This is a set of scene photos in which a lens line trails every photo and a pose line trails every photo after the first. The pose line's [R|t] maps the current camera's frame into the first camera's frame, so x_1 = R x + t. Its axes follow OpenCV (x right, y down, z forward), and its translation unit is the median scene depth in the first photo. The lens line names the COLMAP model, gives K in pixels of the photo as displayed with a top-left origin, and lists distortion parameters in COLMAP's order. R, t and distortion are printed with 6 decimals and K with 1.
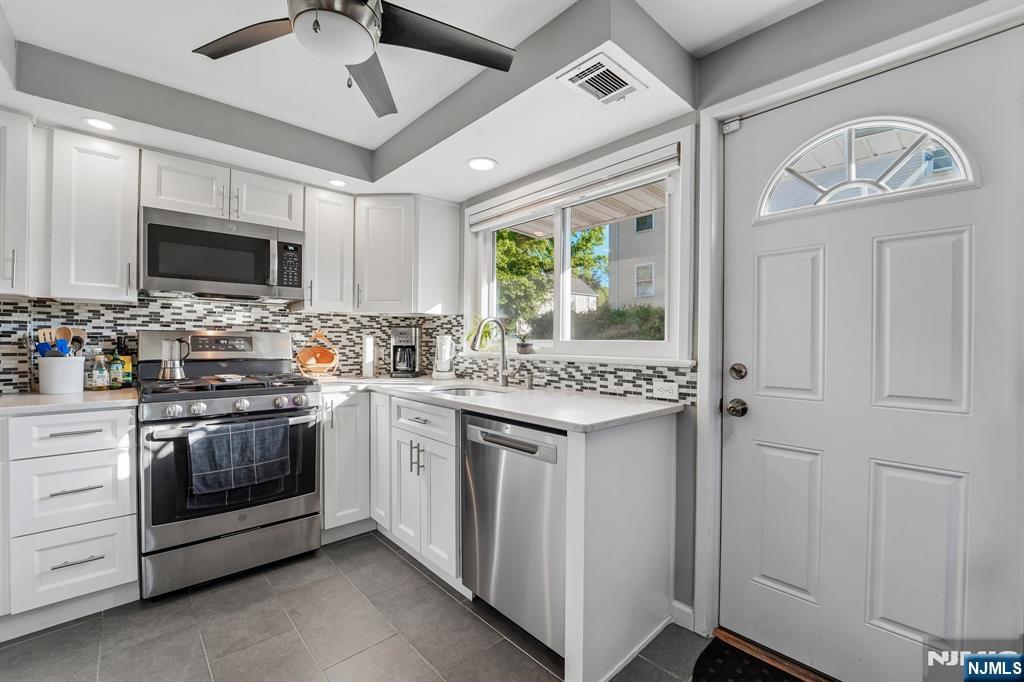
lens RADIAL K [[422.4, 0, 522.4], [0, 422.4, 343.0], [0, 0, 1]] dist [-0.023104, 0.001179]
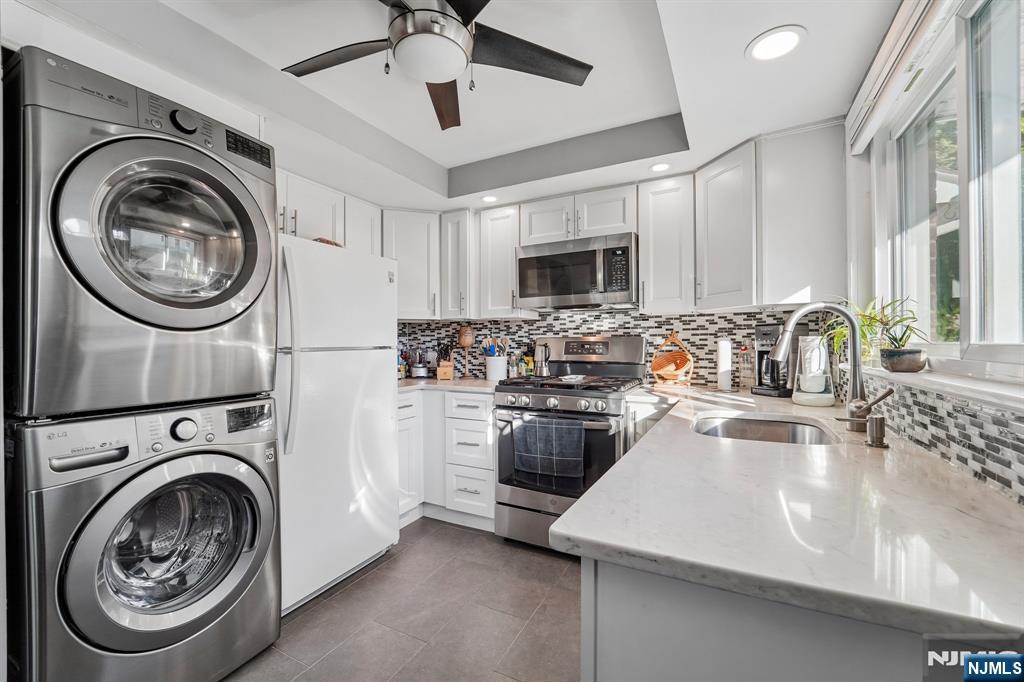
lens RADIAL K [[422.4, 0, 515.4], [0, 422.4, 342.5], [0, 0, 1]] dist [-0.023104, 0.001179]
pose [[0.318370, -0.008747, -0.947926, 0.336677], [0.003250, 0.999962, -0.008136, -0.004911], [0.947961, -0.000491, 0.318386, 0.475052]]
